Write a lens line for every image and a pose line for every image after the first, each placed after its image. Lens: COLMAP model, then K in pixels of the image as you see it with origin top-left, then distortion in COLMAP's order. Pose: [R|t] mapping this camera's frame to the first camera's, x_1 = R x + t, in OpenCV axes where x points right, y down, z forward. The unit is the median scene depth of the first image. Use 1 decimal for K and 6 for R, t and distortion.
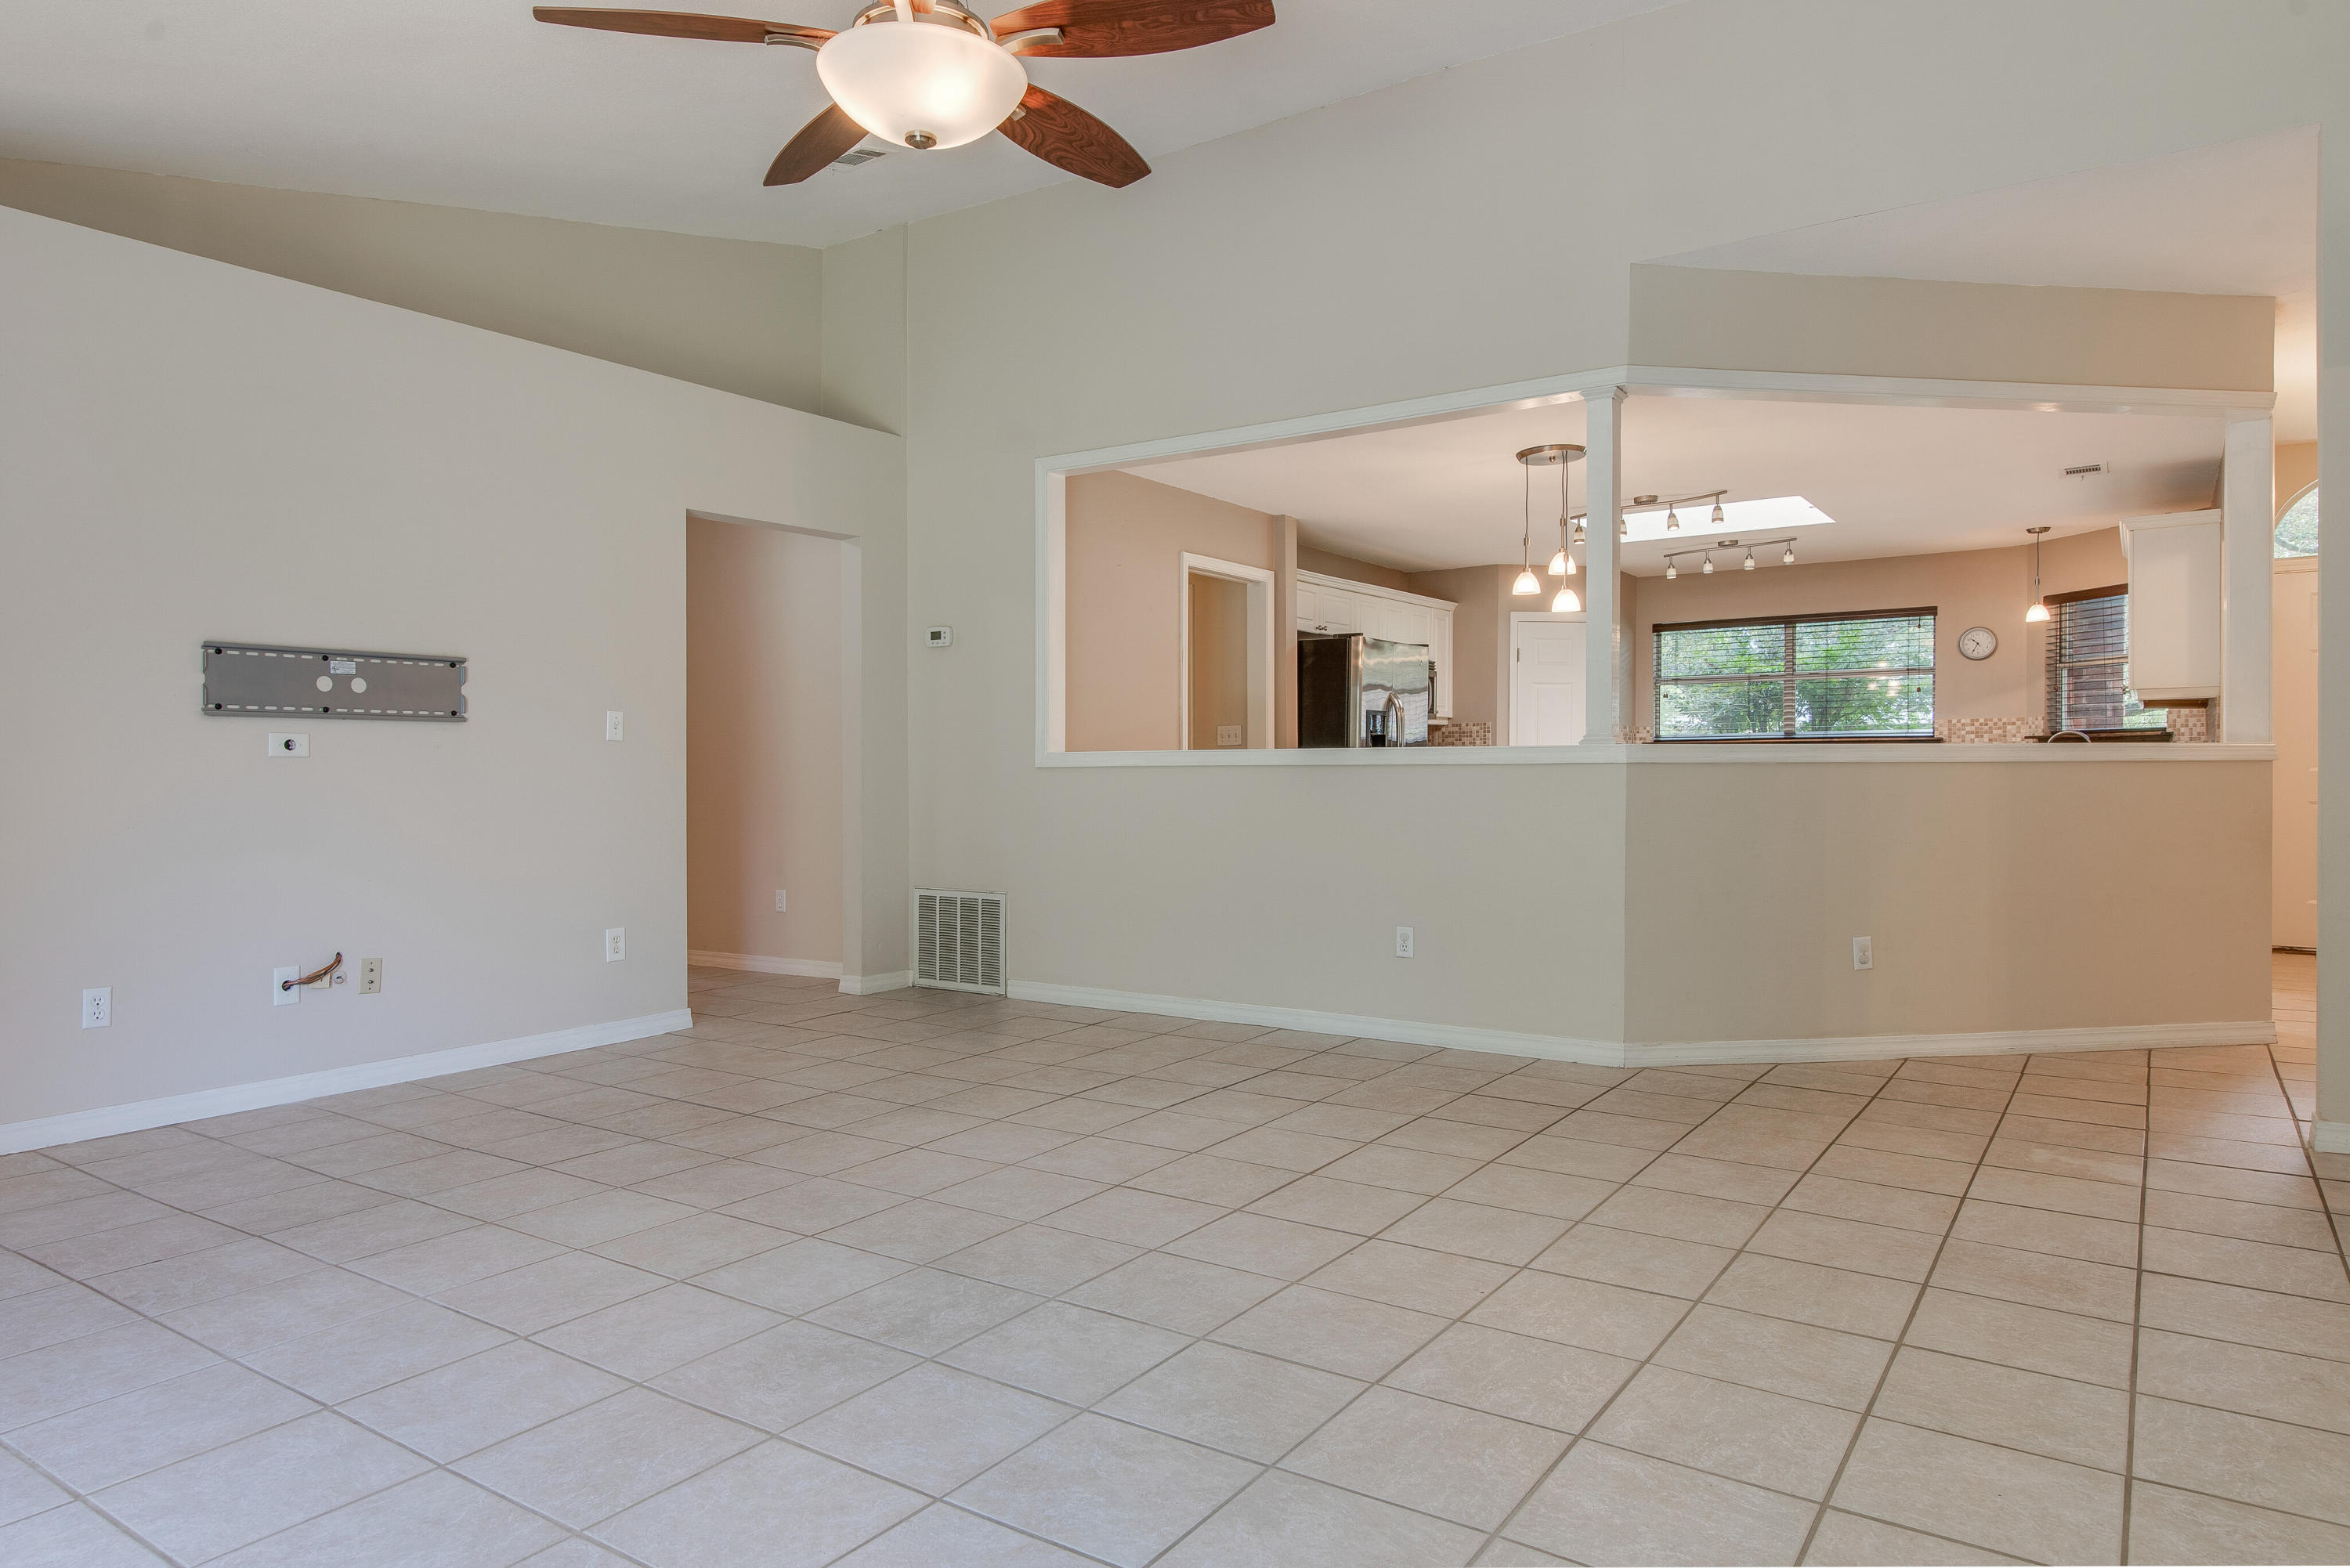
lens RADIAL K [[1474.0, 0, 1079.8], [0, 1474.0, 806.3], [0, 0, 1]] dist [0.005072, -0.001837]
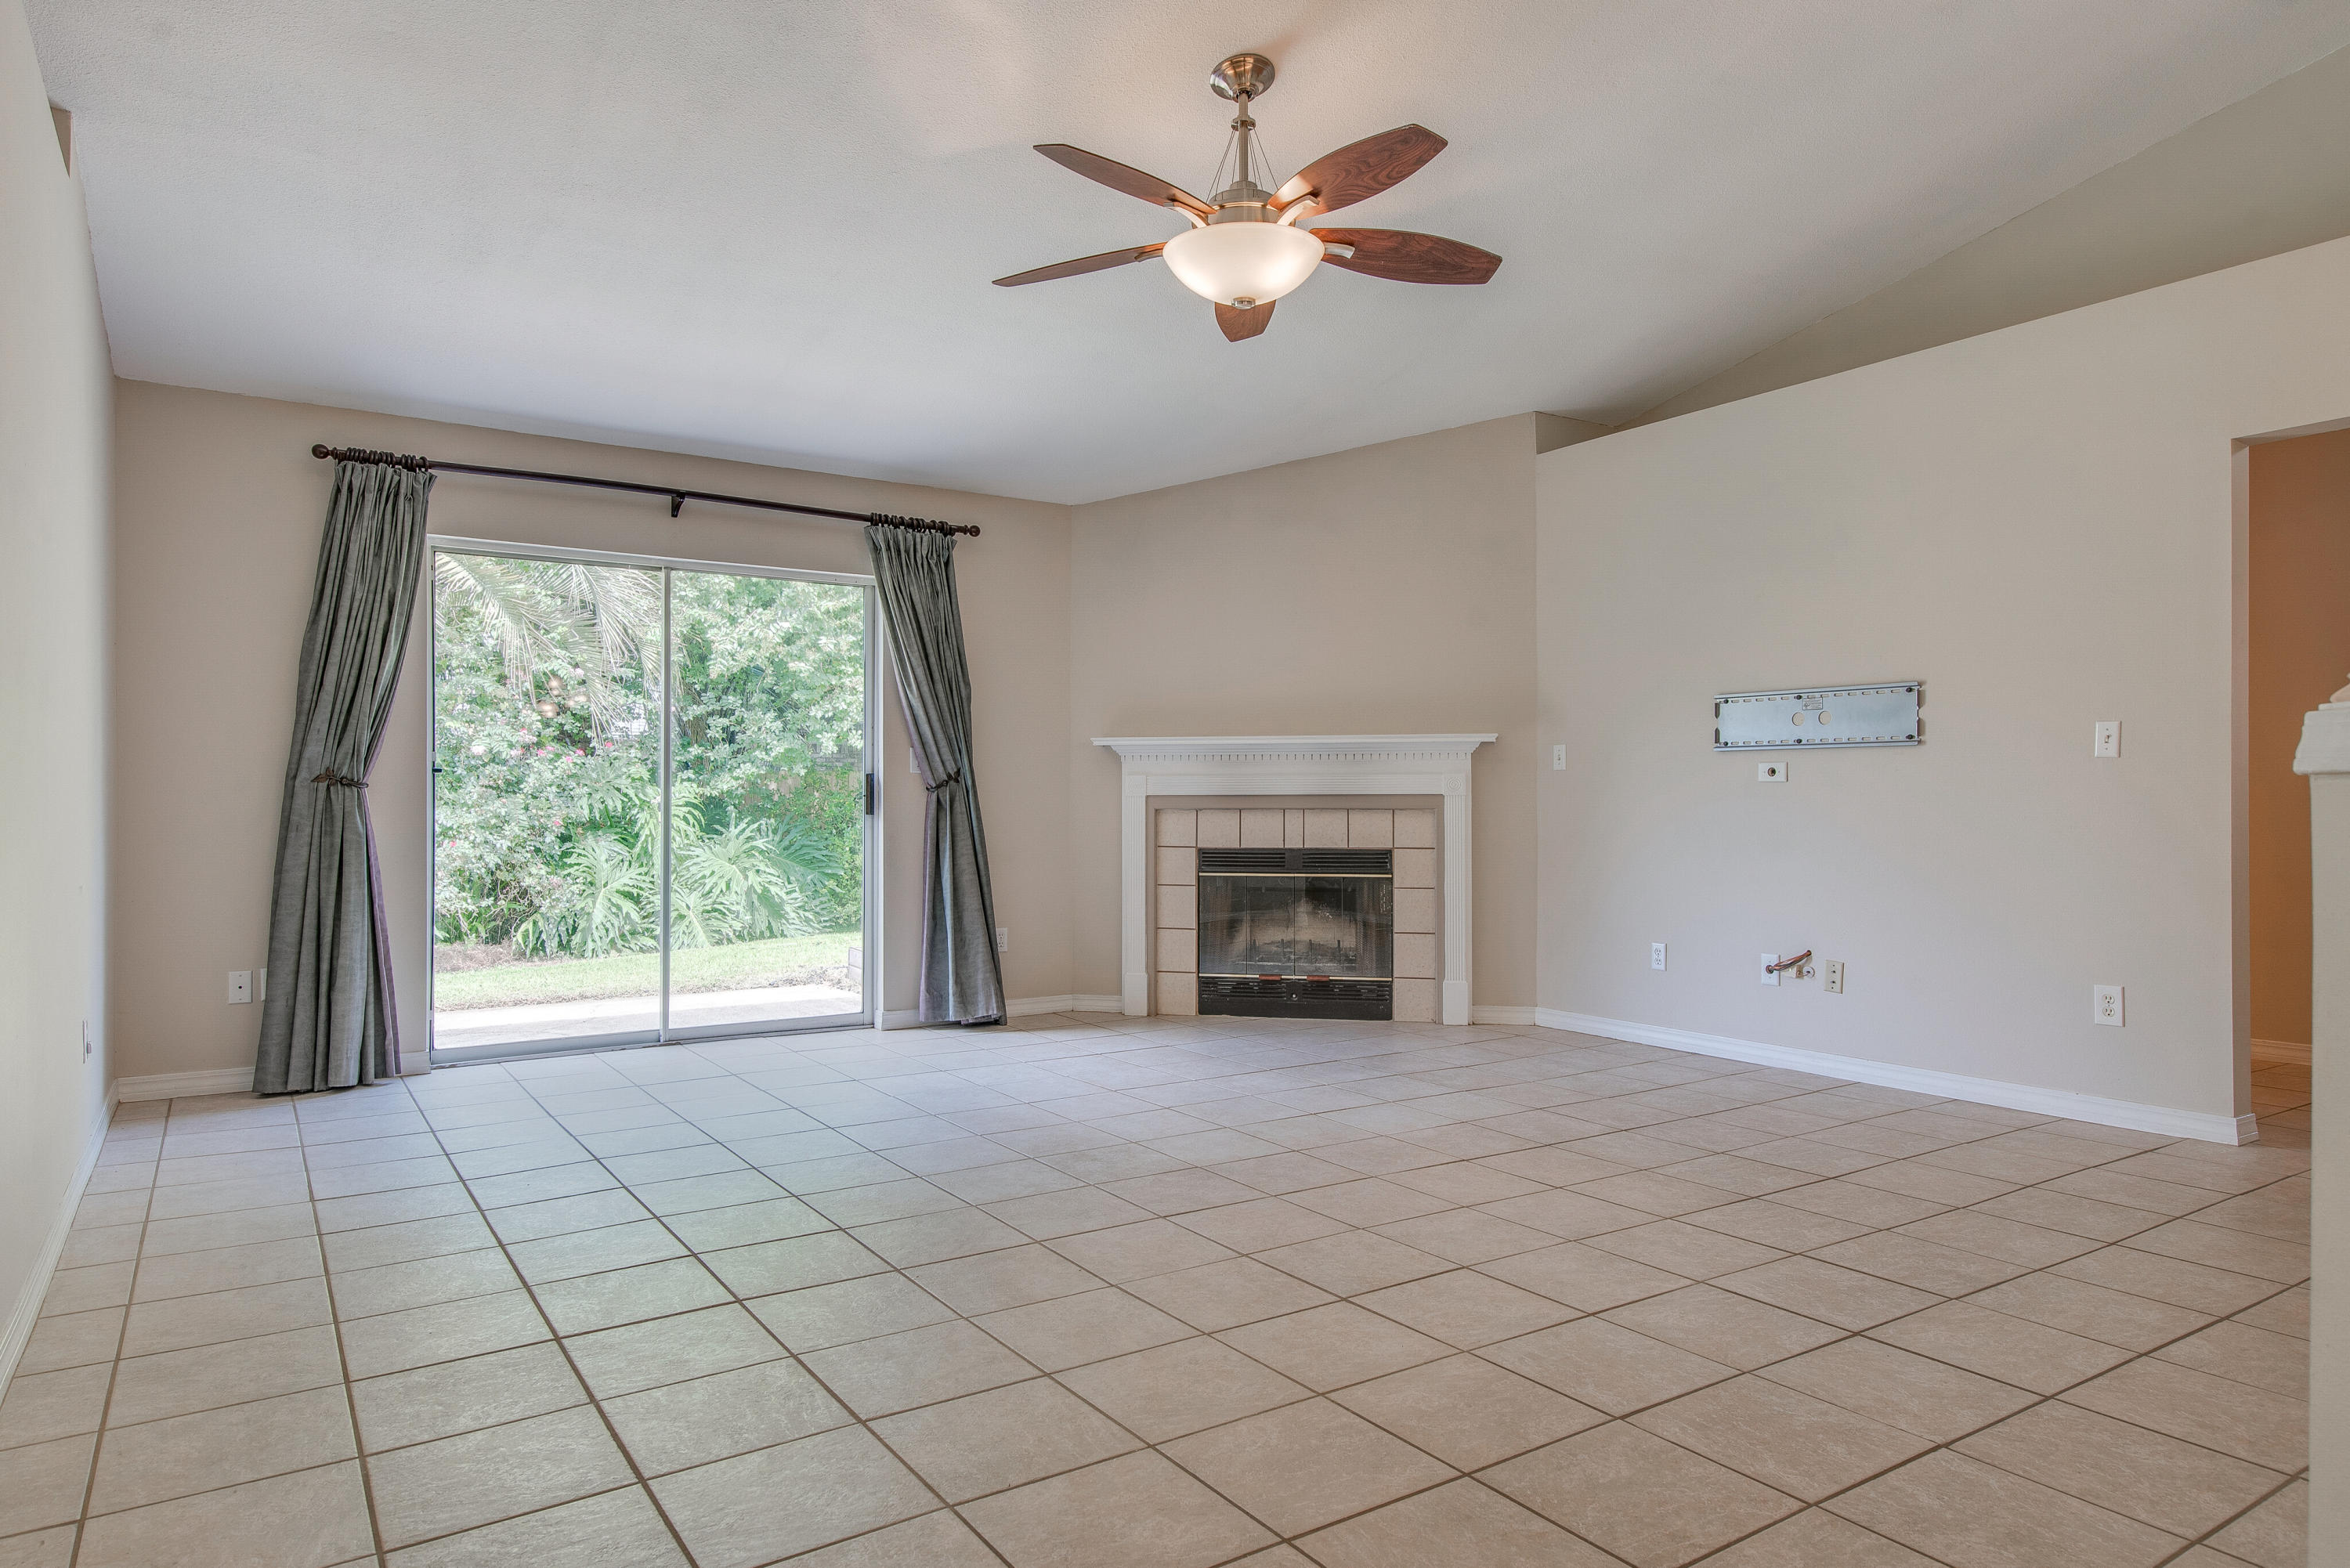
lens RADIAL K [[1409.0, 0, 1183.4], [0, 1409.0, 803.6], [0, 0, 1]] dist [0.018280, -0.017564]
pose [[-0.341584, 0.008348, -0.939814, 0.388754], [-0.022808, 0.999592, 0.017169, -0.013126], [0.939574, 0.027300, -0.341255, 0.504581]]
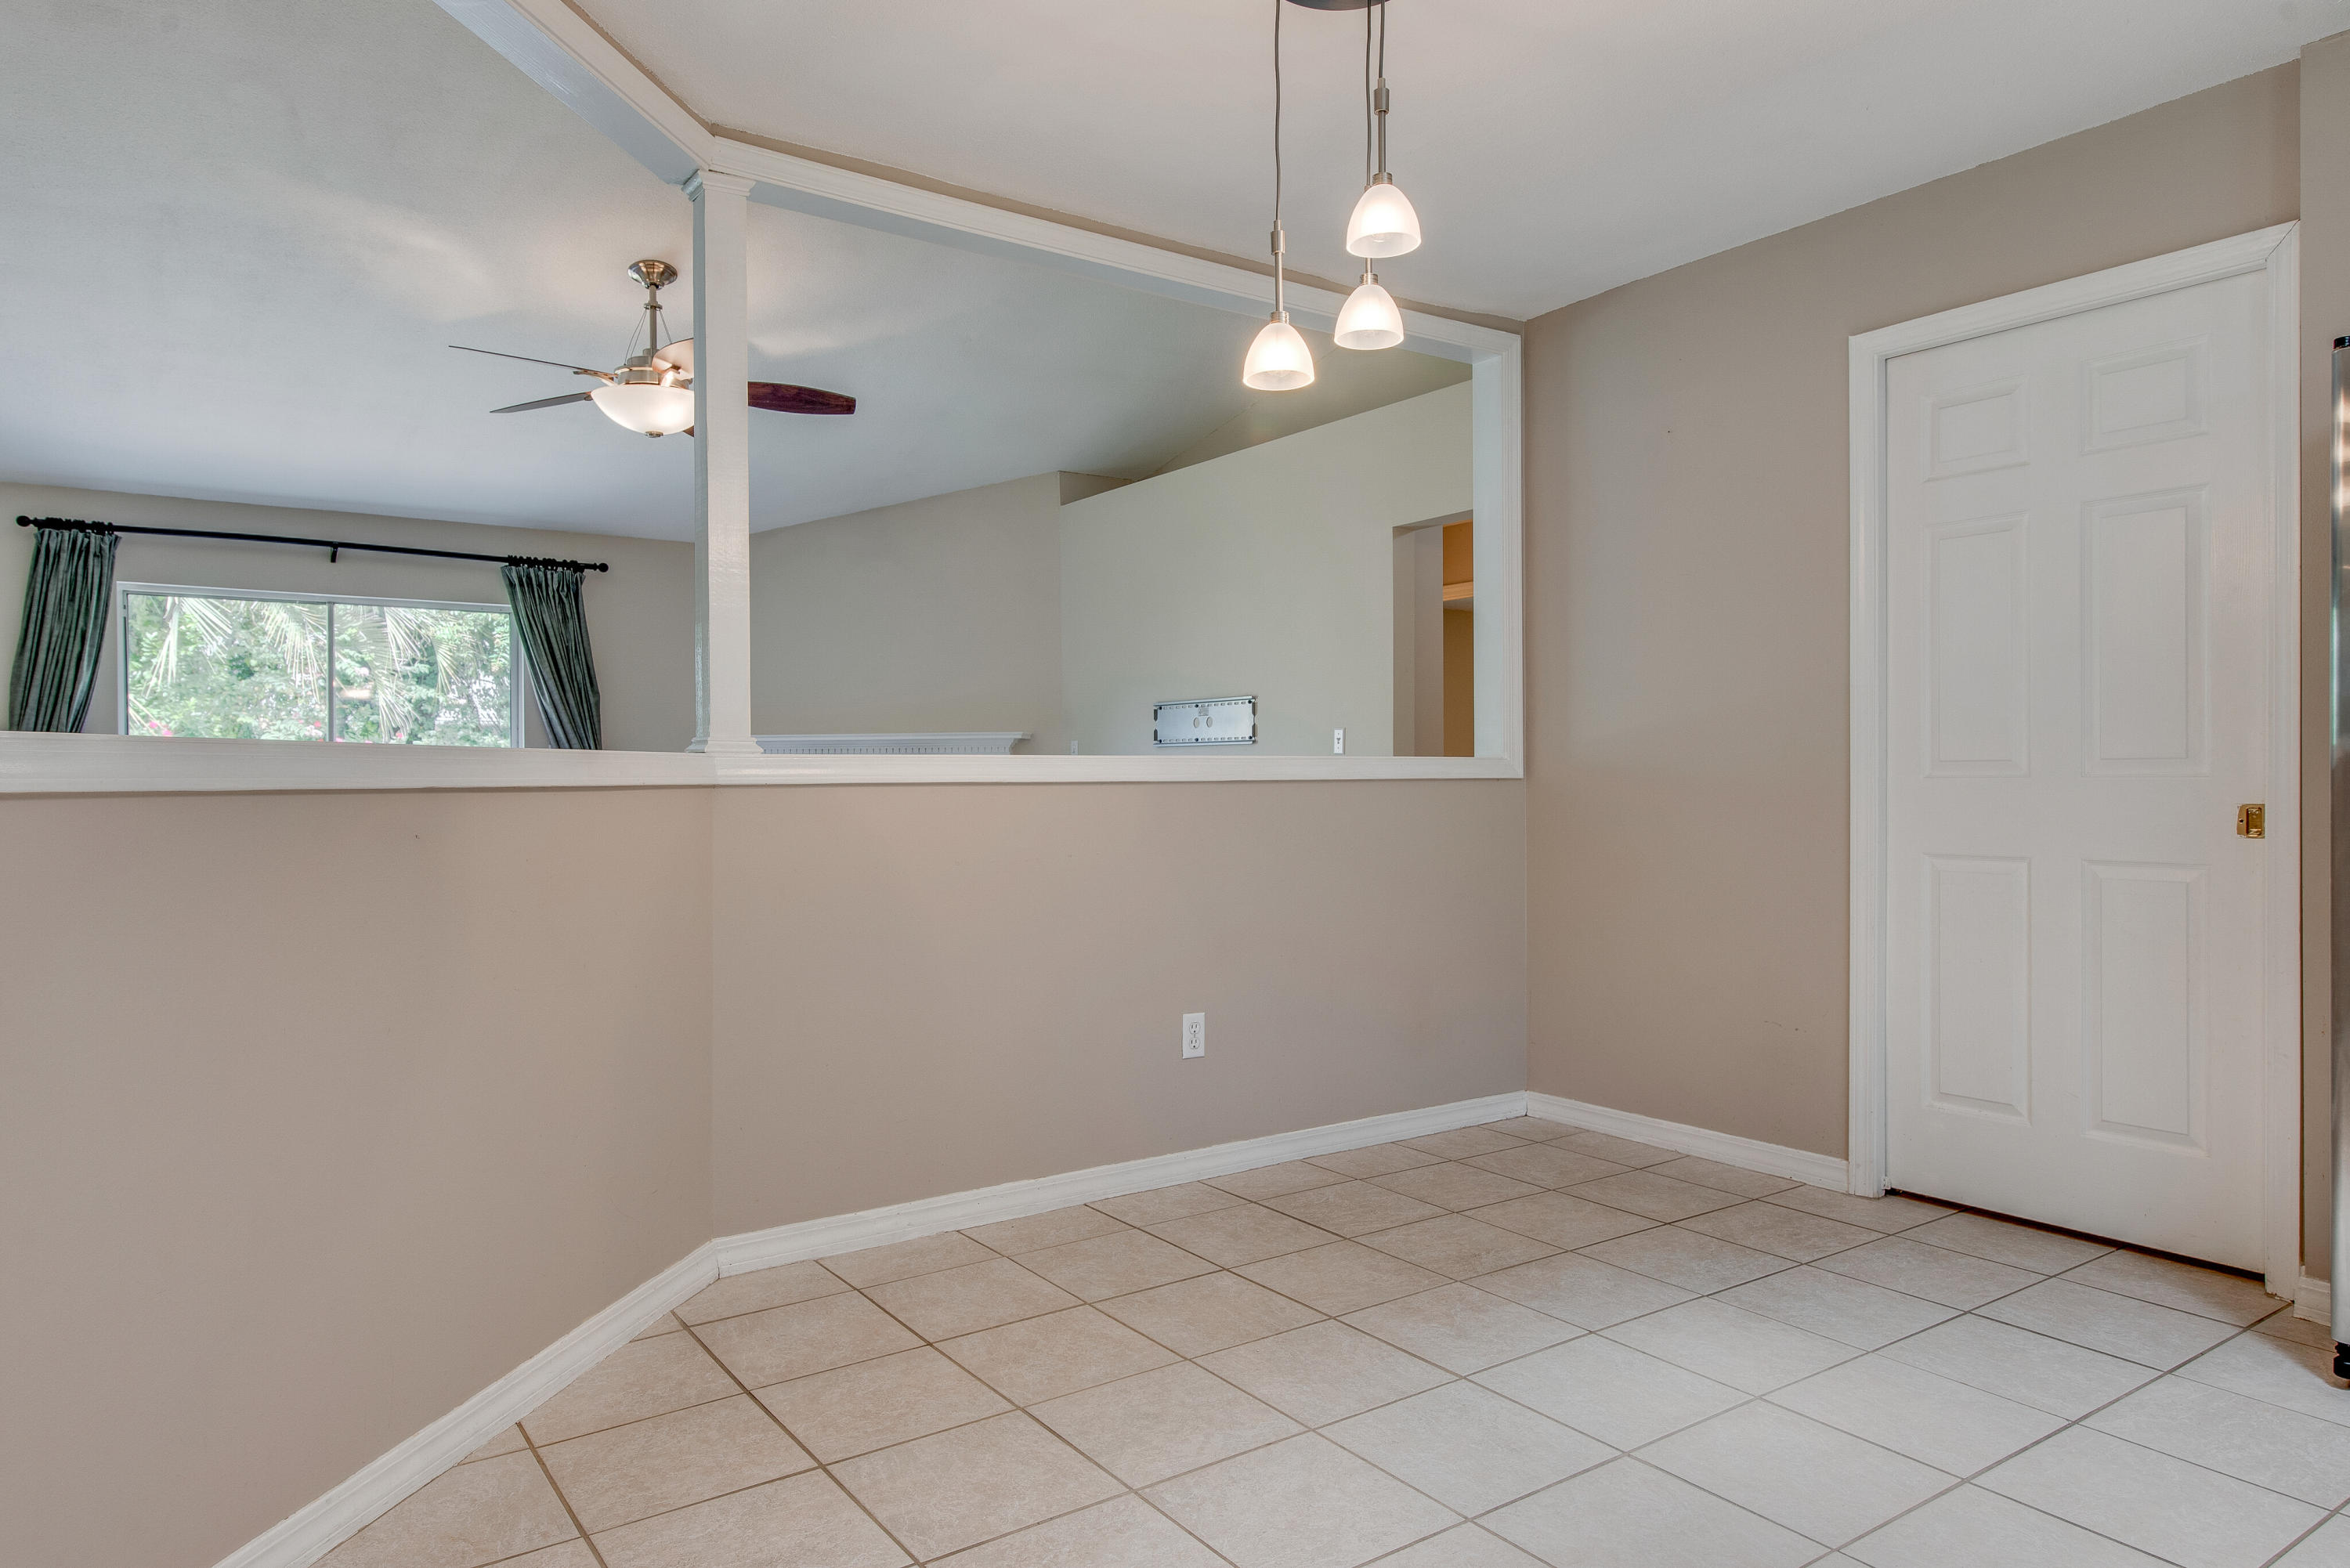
lens RADIAL K [[1447.6, 0, 1160.4], [0, 1447.6, 783.3], [0, 0, 1]] dist [0.003289, -0.000003]
pose [[-0.319352, 0.010779, -0.947575, 0.494618], [-0.018216, 0.999681, 0.017510, -0.024917], [0.947461, 0.022853, -0.319054, 0.776880]]
